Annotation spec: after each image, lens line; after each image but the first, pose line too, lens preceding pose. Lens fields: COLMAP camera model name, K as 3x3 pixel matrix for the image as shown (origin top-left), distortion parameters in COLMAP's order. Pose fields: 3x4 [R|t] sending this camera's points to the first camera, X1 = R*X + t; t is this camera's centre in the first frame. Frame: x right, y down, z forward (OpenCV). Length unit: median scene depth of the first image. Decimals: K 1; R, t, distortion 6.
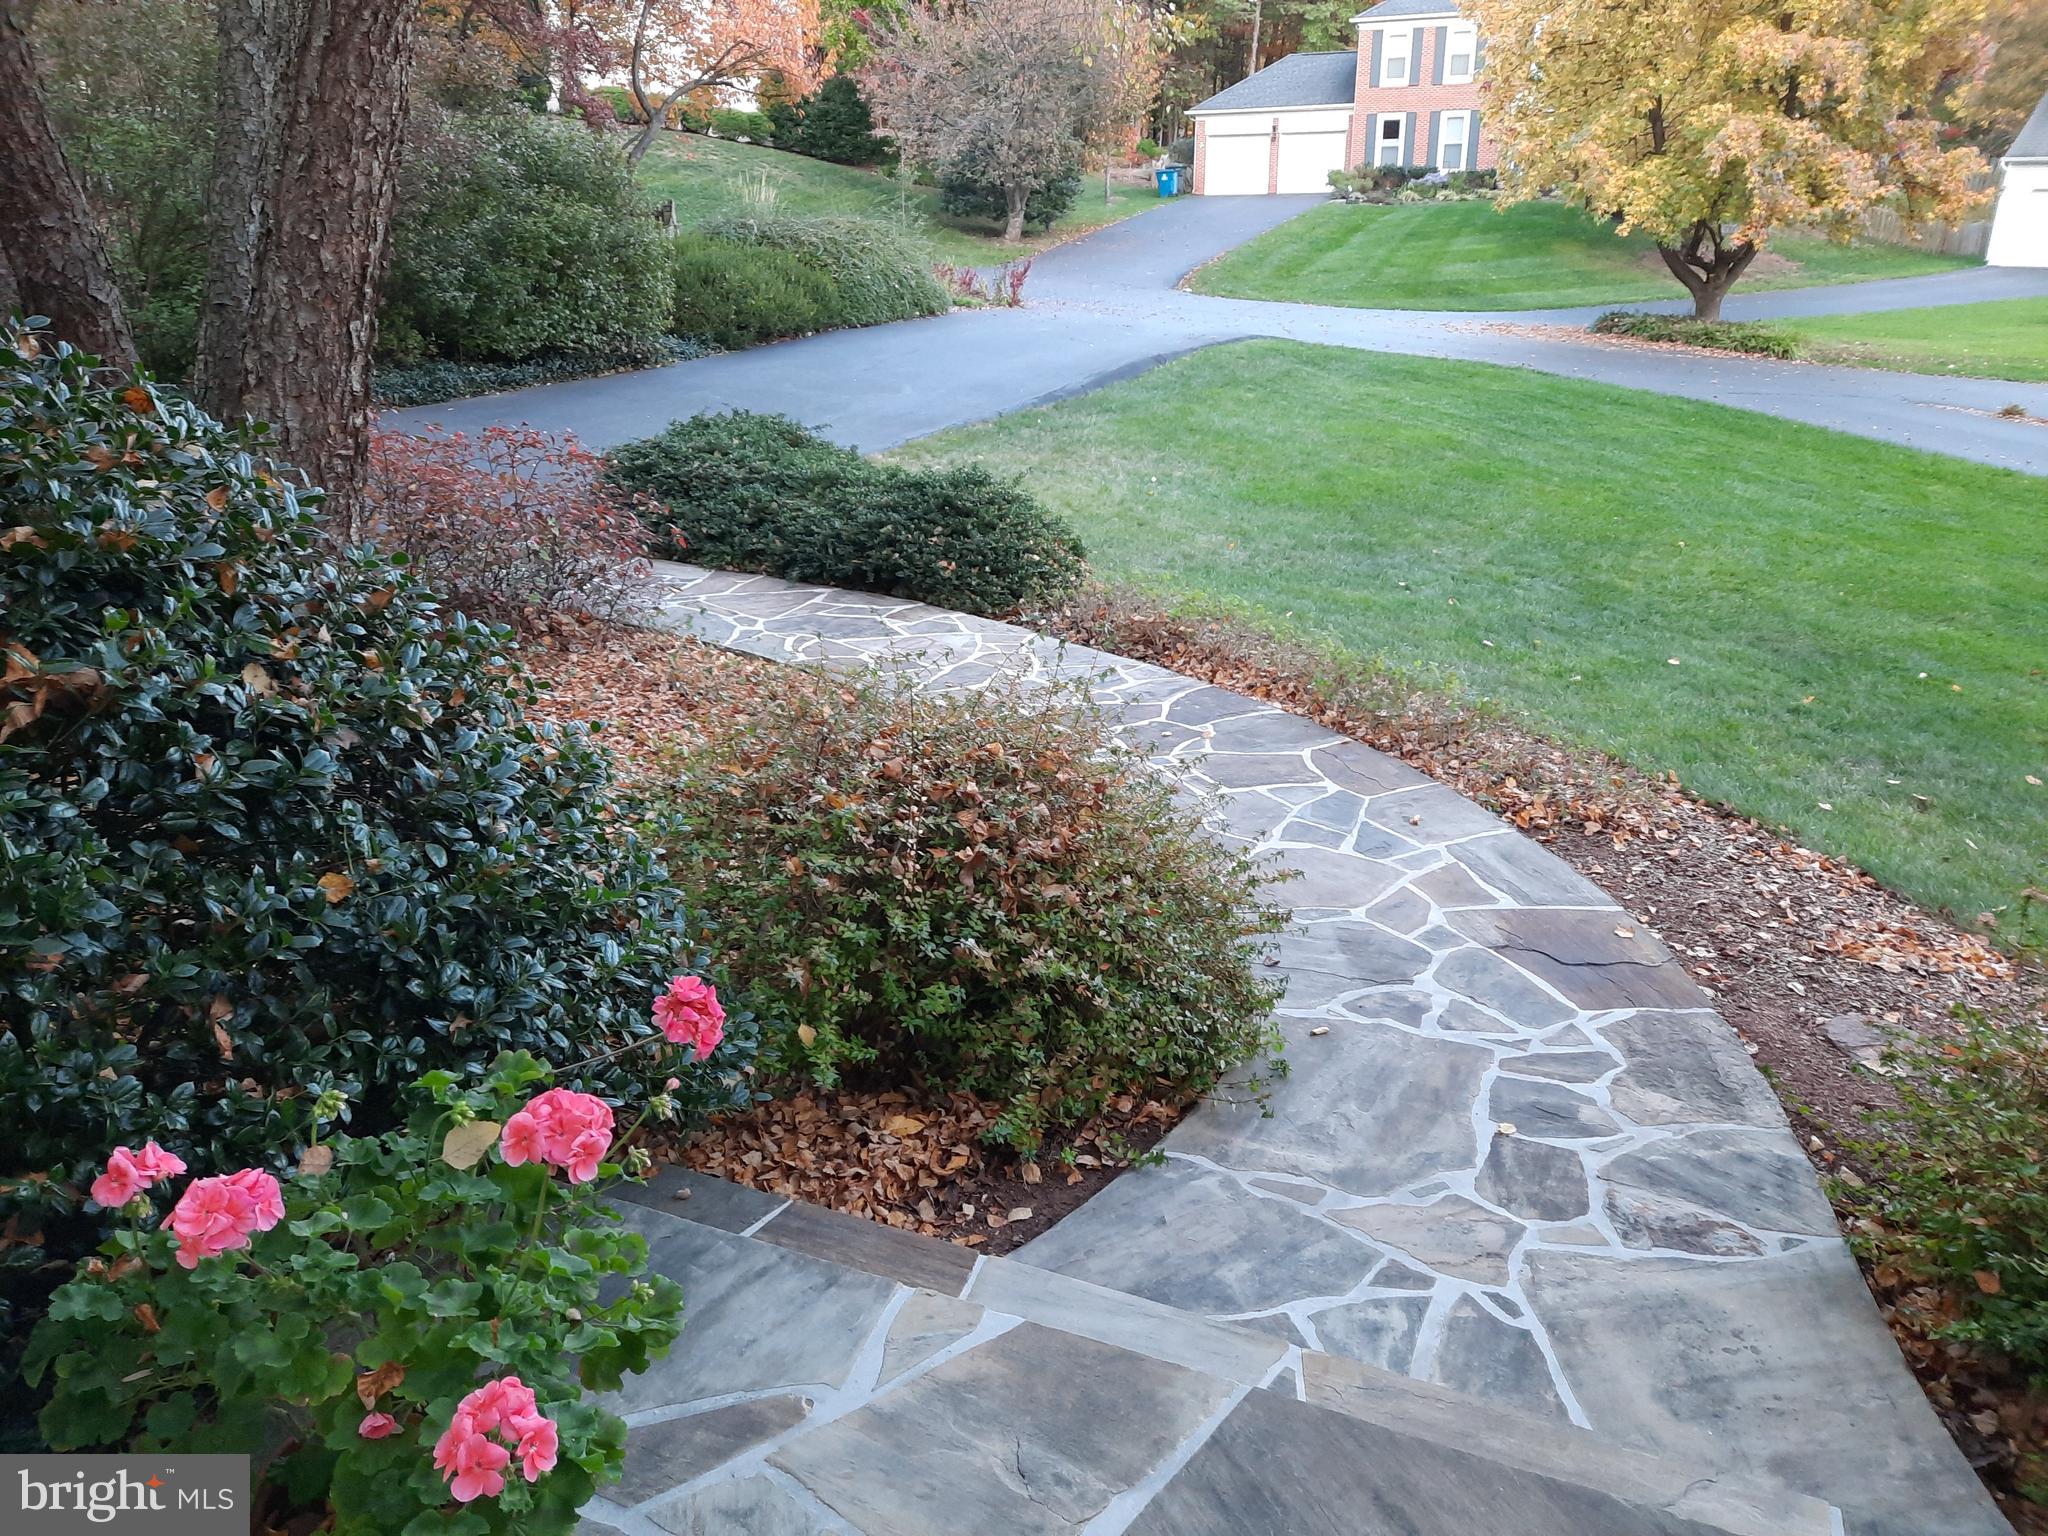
lens RADIAL K [[1539.9, 0, 1005.5], [0, 1539.9, 775.9], [0, 0, 1]] dist [0.074327, -0.072456]
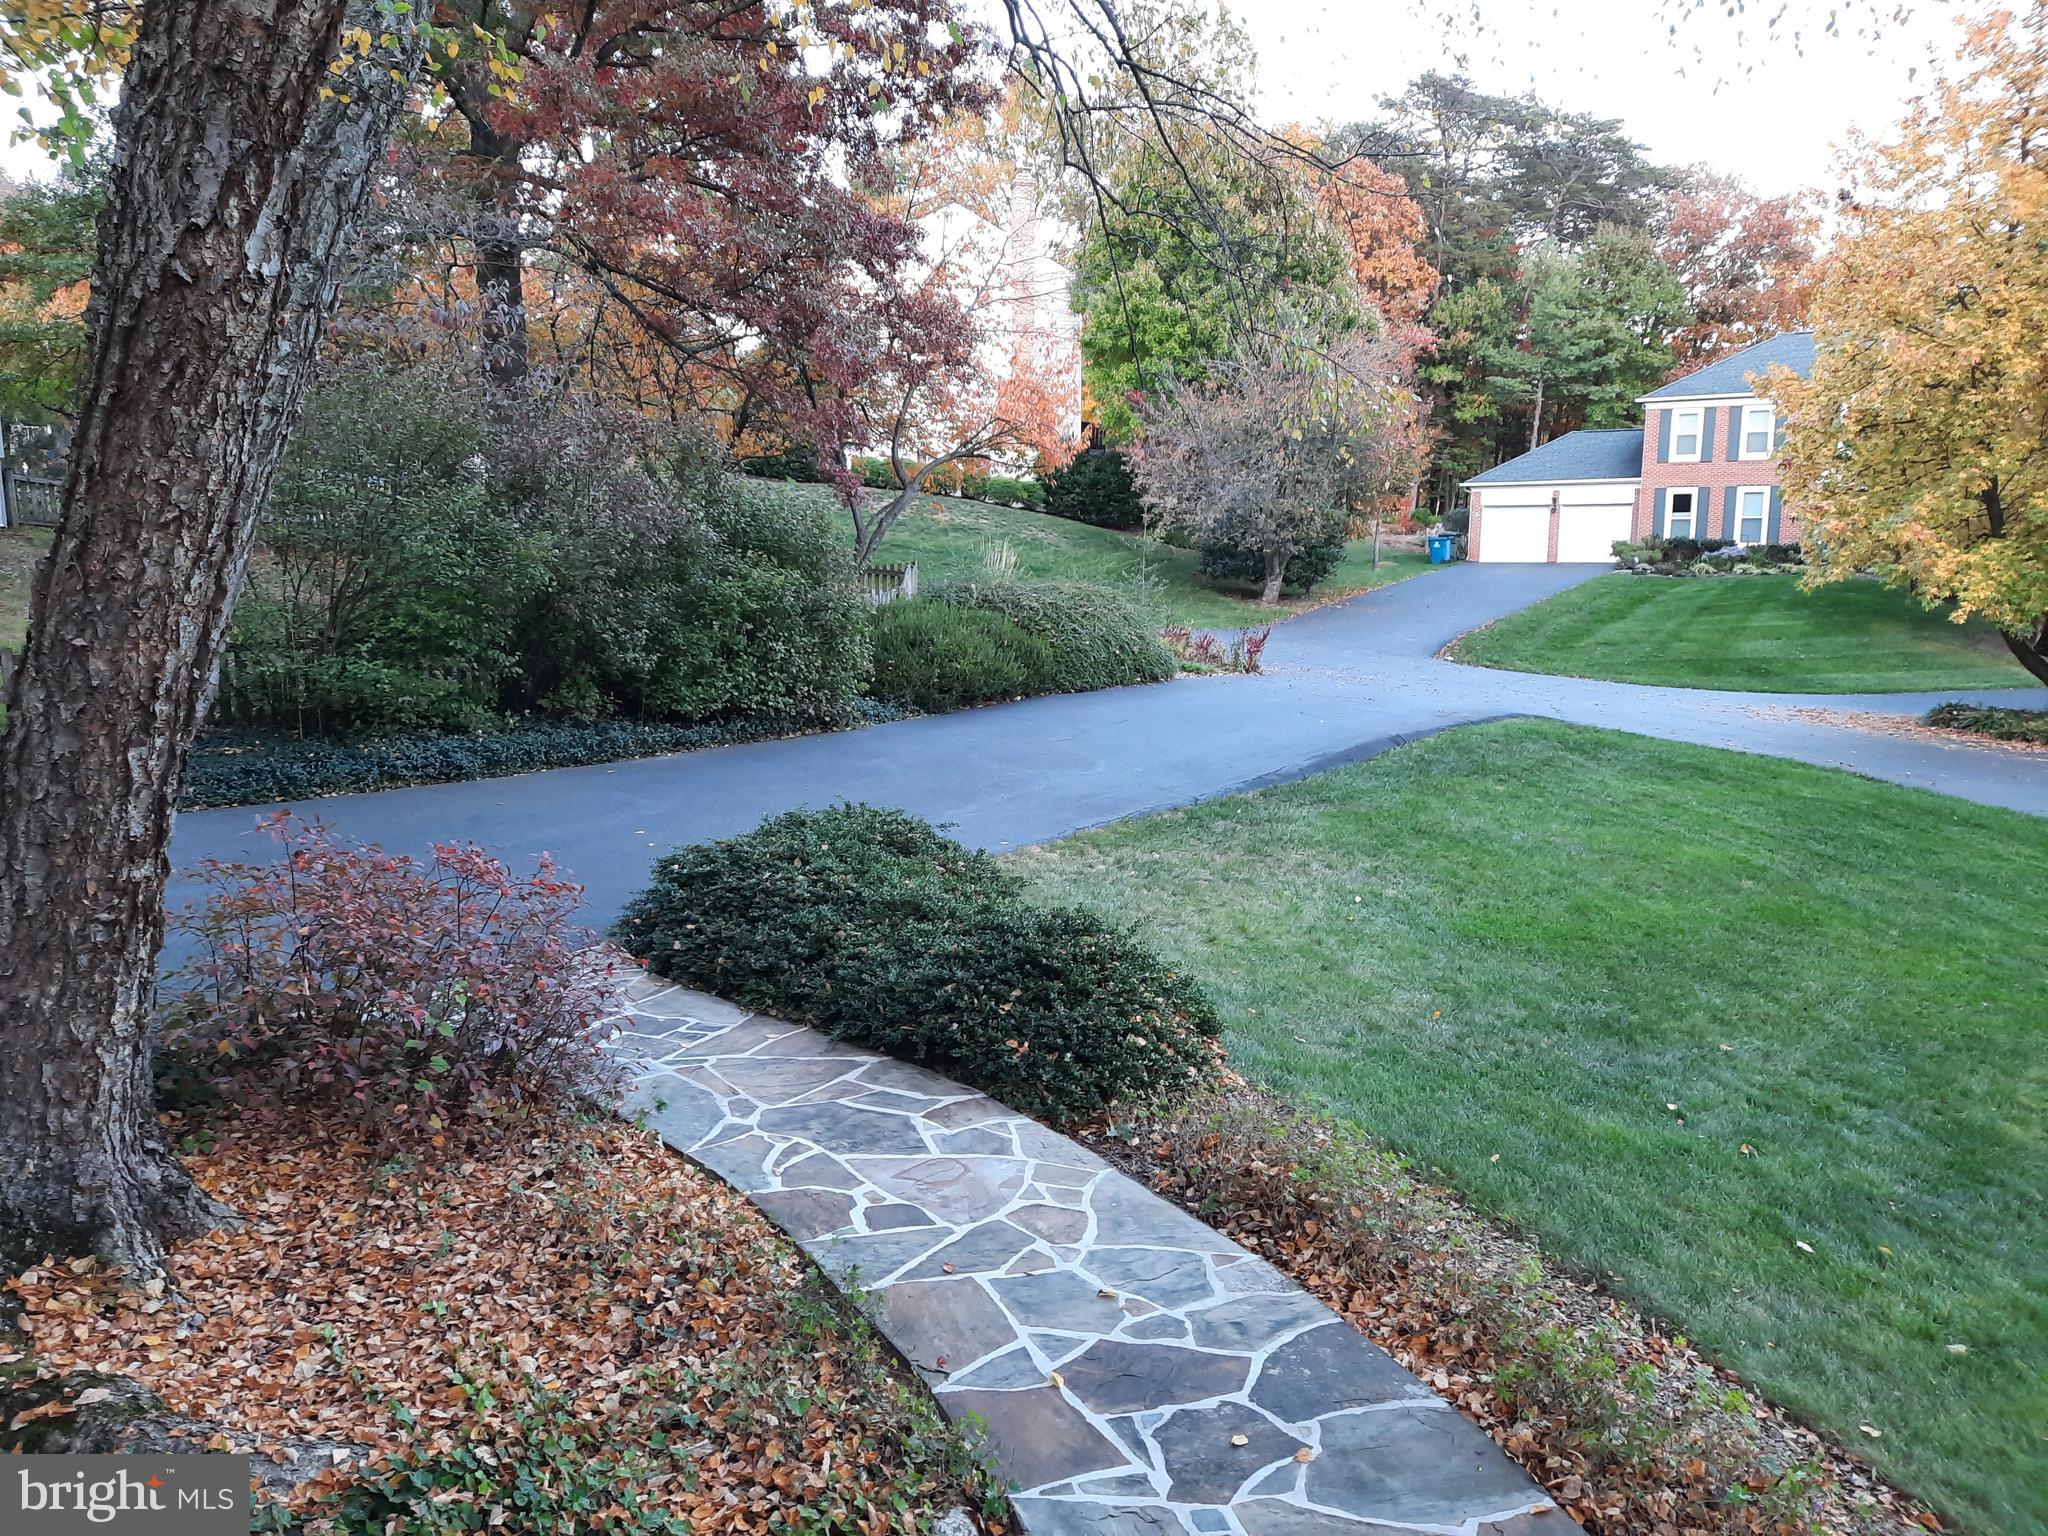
lens RADIAL K [[1539.9, 0, 991.1], [0, 1539.9, 759.6], [0, 0, 1]] dist [0.074327, -0.072456]
pose [[0.981877, 0.045332, -0.184017, 0.037955], [-0.085052, 0.973102, -0.214101, -0.051503], [0.169362, 0.225872, 0.959322, 0.114327]]
